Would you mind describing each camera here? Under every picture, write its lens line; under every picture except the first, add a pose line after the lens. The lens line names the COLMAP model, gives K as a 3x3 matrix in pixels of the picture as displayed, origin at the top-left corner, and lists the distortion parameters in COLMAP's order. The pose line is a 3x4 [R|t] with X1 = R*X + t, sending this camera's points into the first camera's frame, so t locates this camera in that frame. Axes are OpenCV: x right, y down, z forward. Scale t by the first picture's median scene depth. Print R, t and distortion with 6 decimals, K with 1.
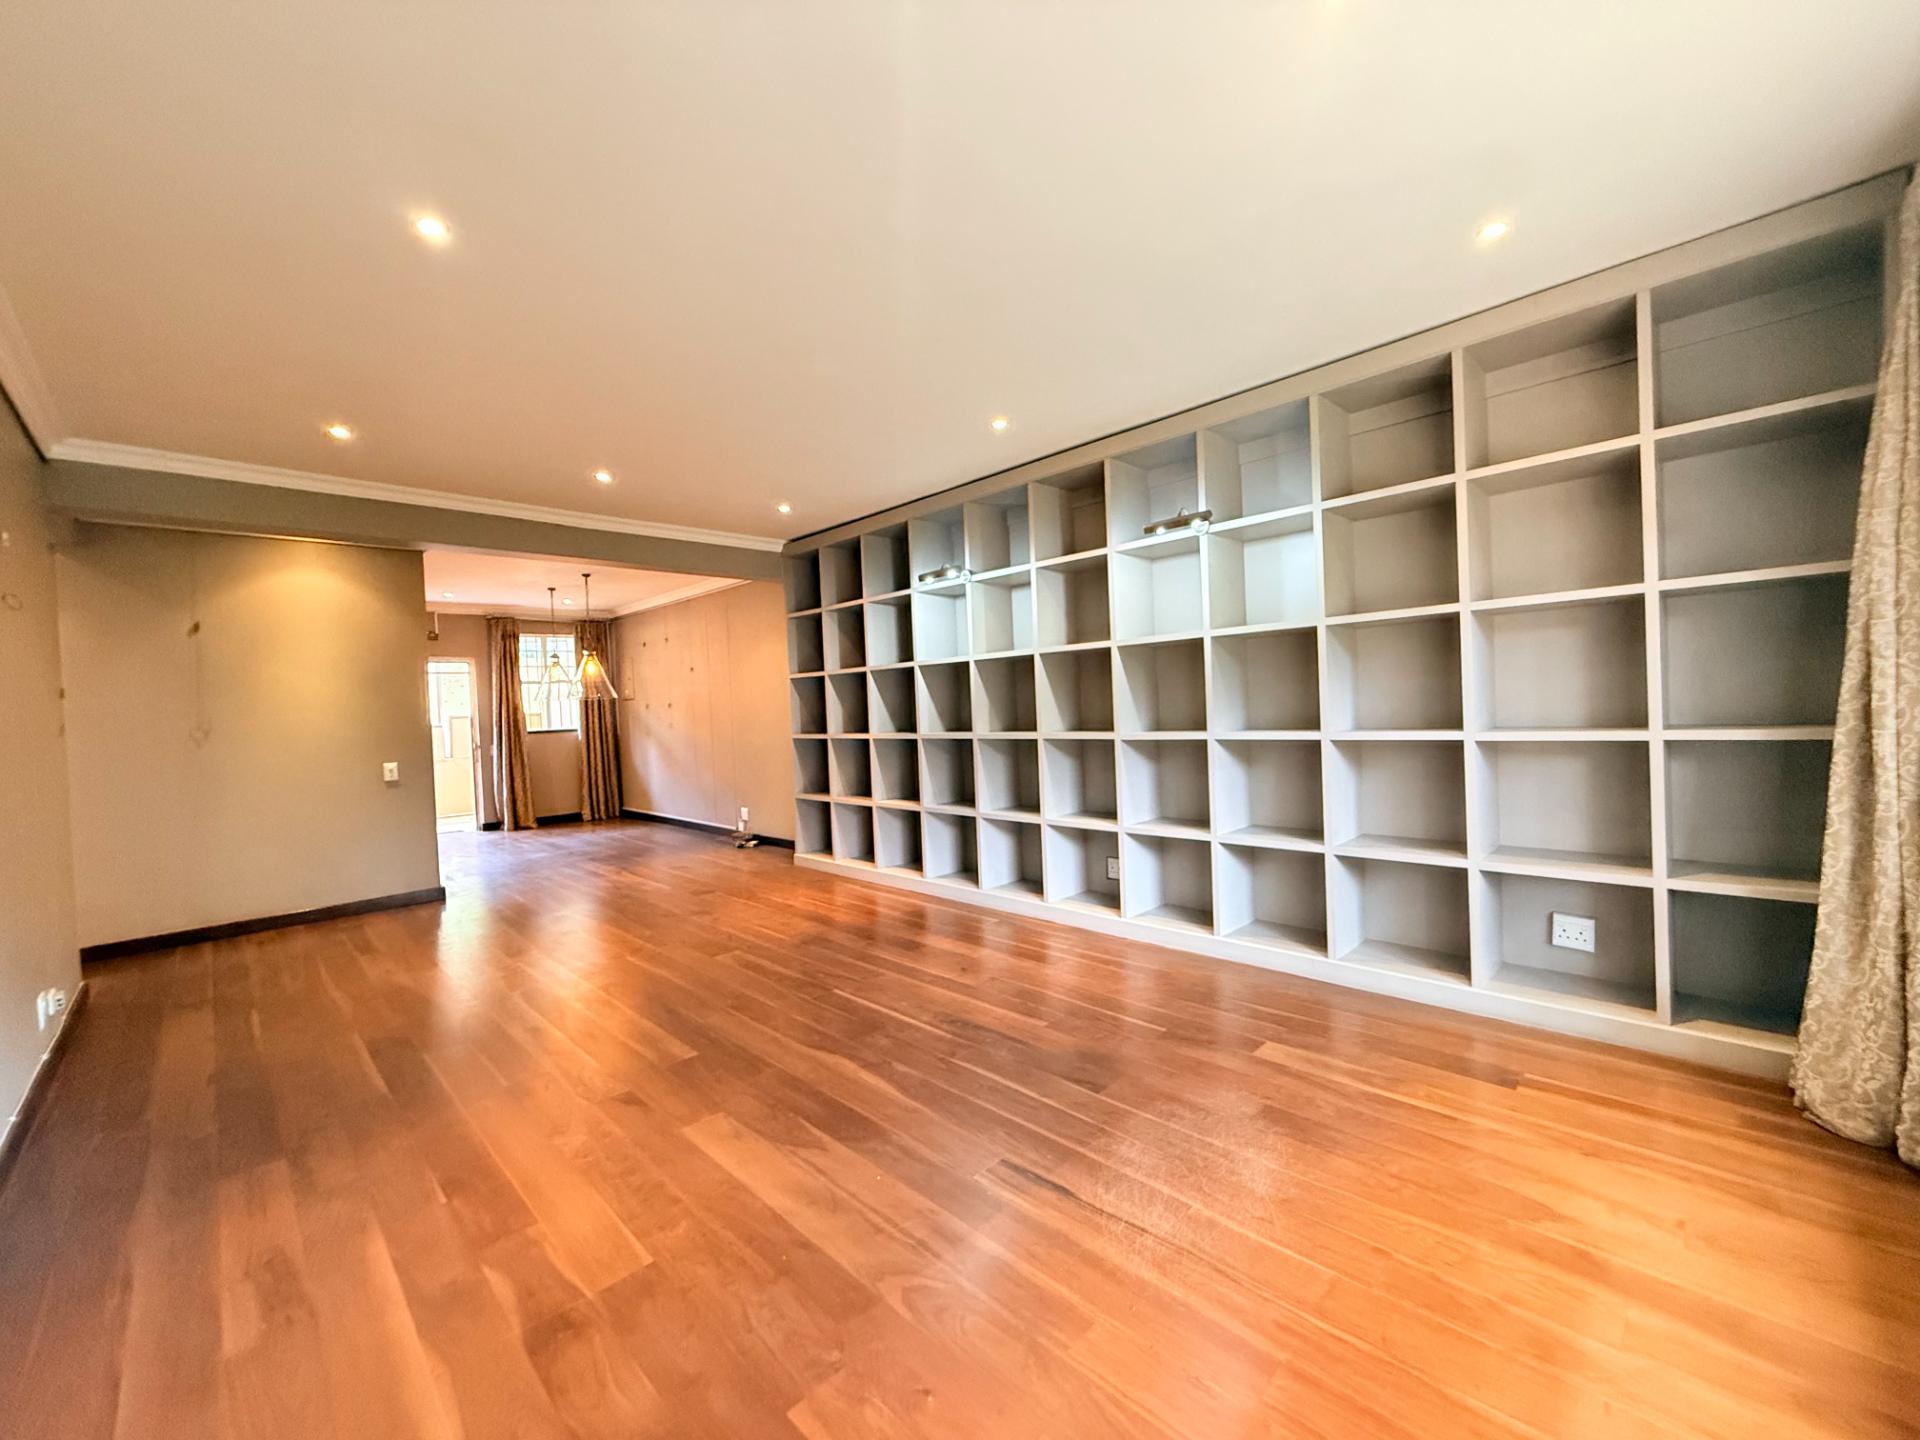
lens RADIAL K [[768.9, 0, 953.9], [0, 768.9, 714.9], [0, 0, 1]] dist [0.003195, 0.000357]
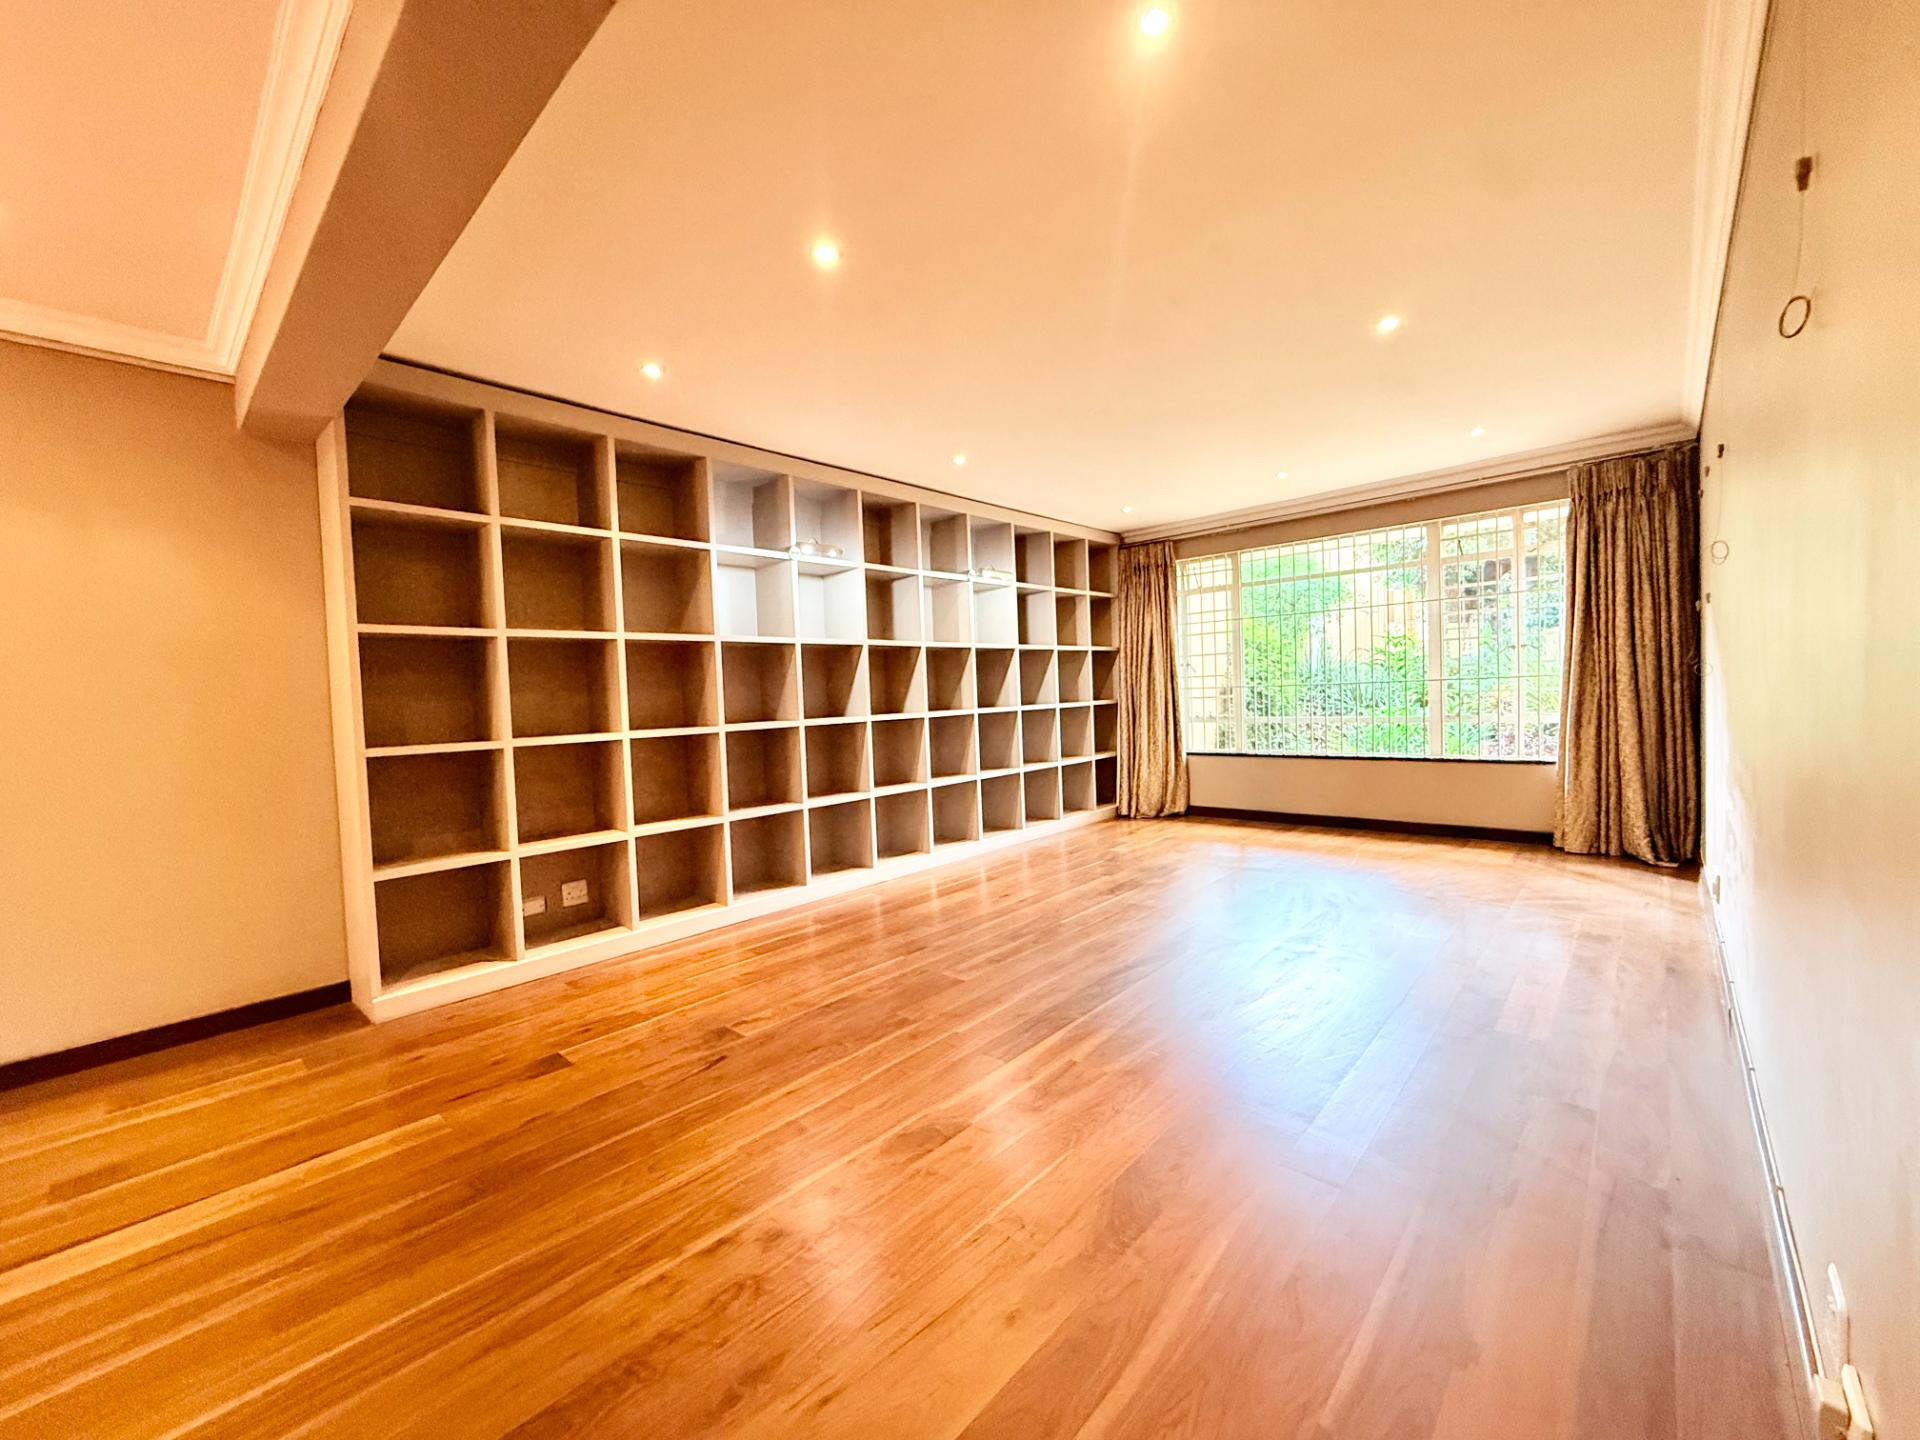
lens RADIAL K [[768.9, 0, 953.9], [0, 768.9, 714.9], [0, 0, 1]] dist [0.003195, 0.000357]
pose [[-0.052558, 0.014259, 0.998516, -0.993889], [0.055918, 0.998371, -0.011313, 0.041875], [-0.997051, 0.055241, -0.053270, 0.926243]]
